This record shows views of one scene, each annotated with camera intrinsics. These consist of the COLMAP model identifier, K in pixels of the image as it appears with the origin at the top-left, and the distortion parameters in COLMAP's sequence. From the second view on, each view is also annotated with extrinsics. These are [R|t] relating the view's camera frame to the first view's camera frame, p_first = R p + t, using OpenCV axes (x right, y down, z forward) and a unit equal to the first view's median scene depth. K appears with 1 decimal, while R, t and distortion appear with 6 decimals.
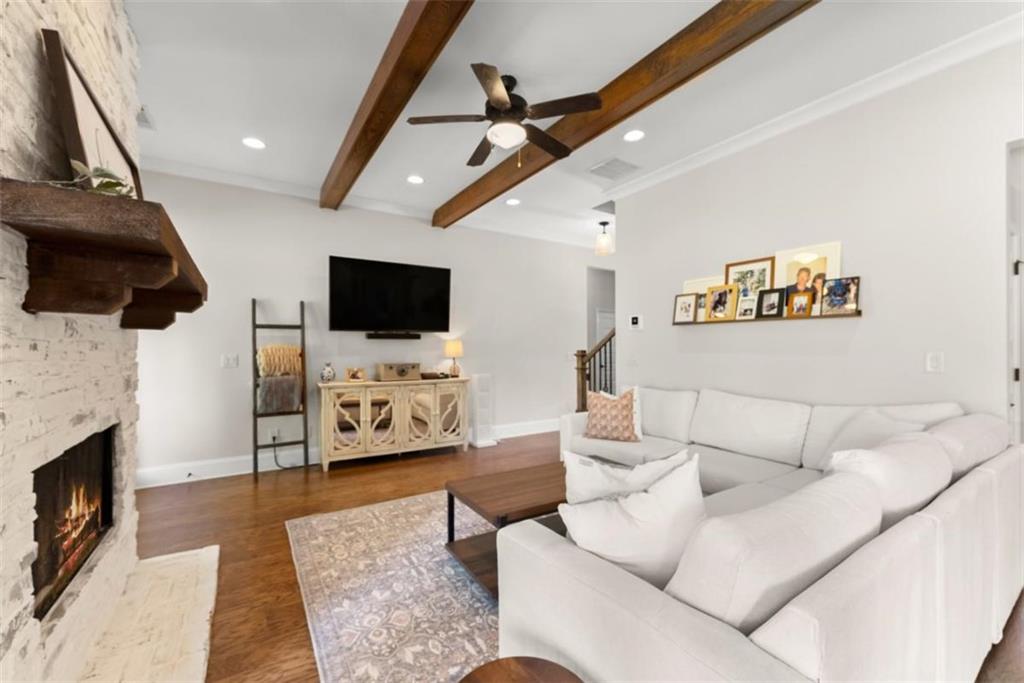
lens RADIAL K [[414.3, 0, 507.6], [0, 414.3, 345.9], [0, 0, 1]] dist [-0.001435, 0.000297]
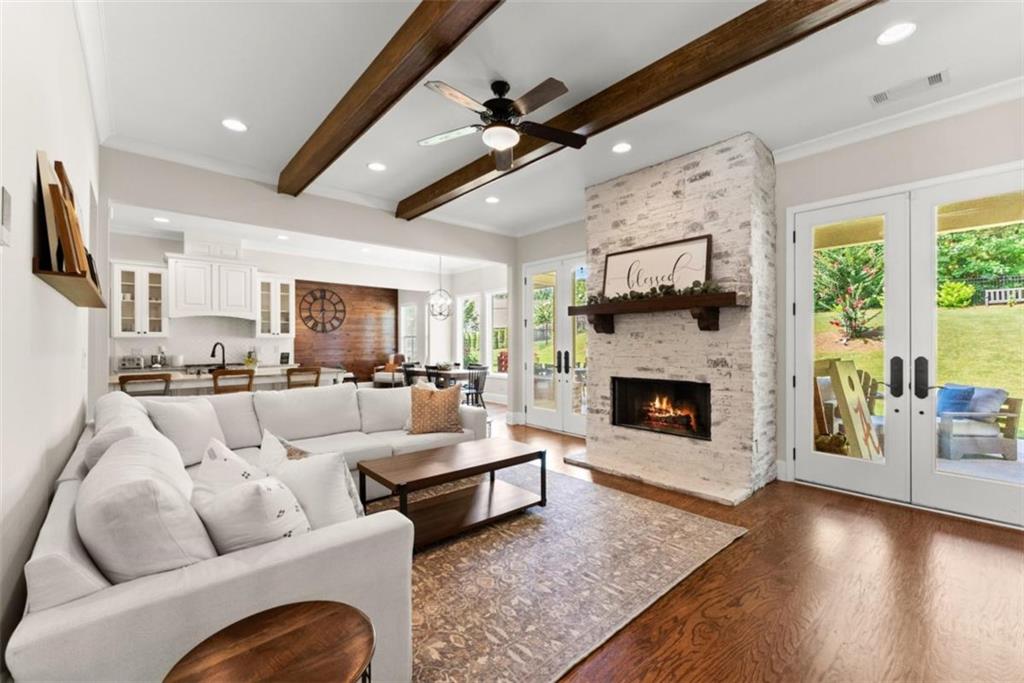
lens RADIAL K [[414.3, 0, 515.6], [0, 414.3, 338.1], [0, 0, 1]] dist [-0.001435, 0.000297]
pose [[-0.984940, 0.002386, -0.172877, 0.102970], [0.006272, 0.999740, -0.021938, 0.012326], [0.172780, -0.022692, -0.984699, 1.463492]]
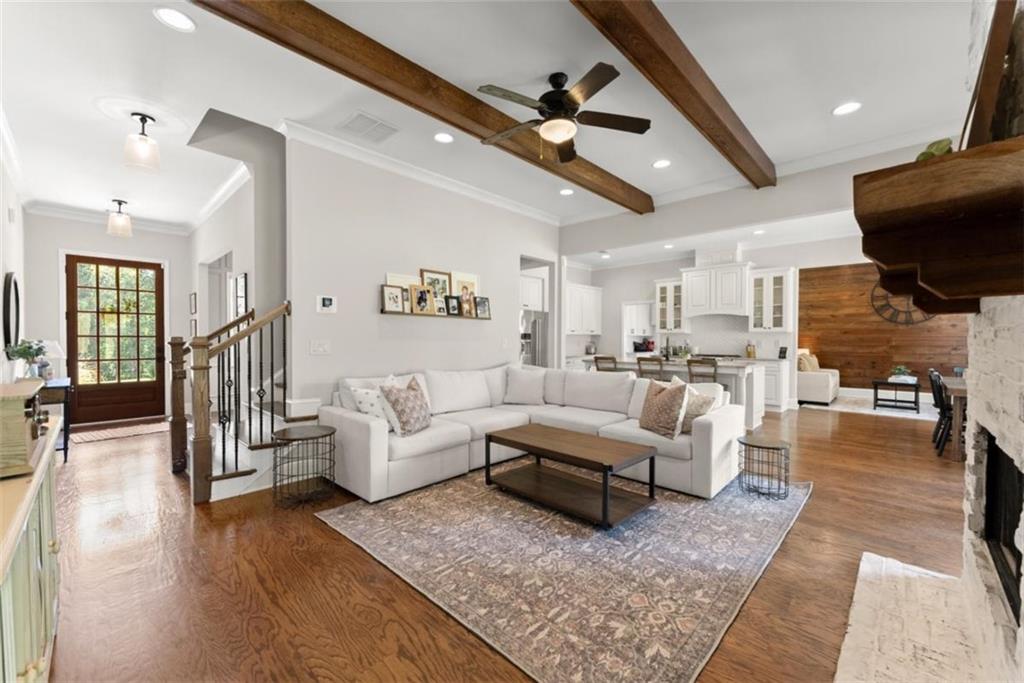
lens RADIAL K [[414.3, 0, 521.0], [0, 414.3, 341.0], [0, 0, 1]] dist [-0.001435, 0.000297]
pose [[-0.256082, -0.004673, 0.966644, -0.713994], [-0.011199, 0.999936, 0.001867, 0.013451], [-0.966590, -0.010347, -0.256117, 0.977823]]
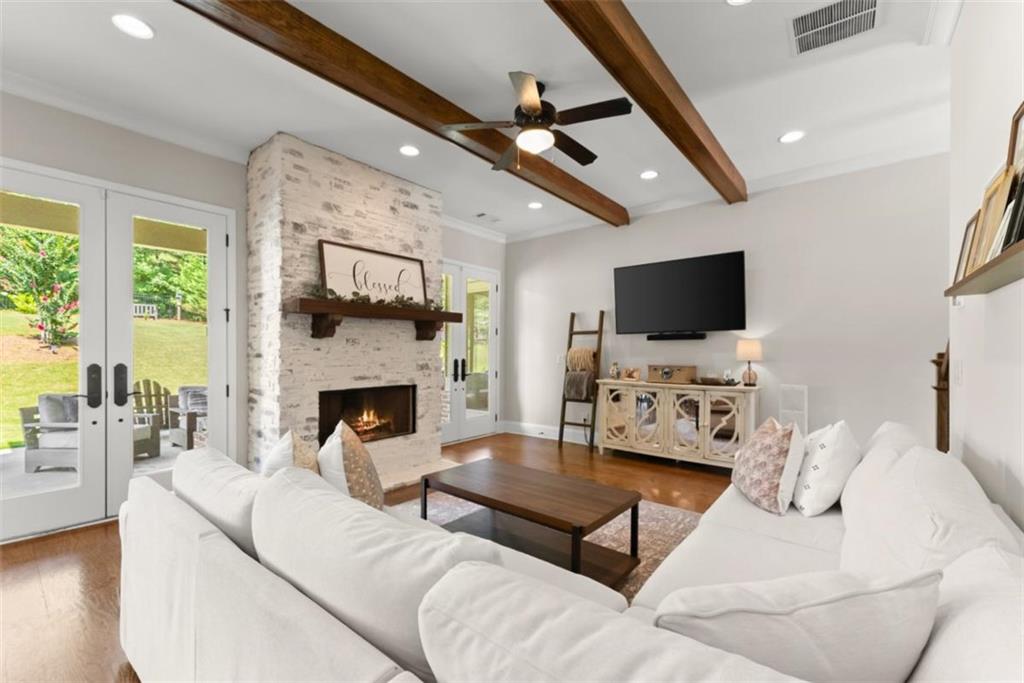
lens RADIAL K [[421.9, 0, 515.1], [0, 421.9, 350.6], [0, 0, 1]] dist [0.003019, 0.000044]
pose [[0.314609, 0.001014, -0.949221, 0.704851], [0.006105, 0.999977, 0.003091, 0.003314], [0.949202, -0.006767, 0.314596, 0.450711]]
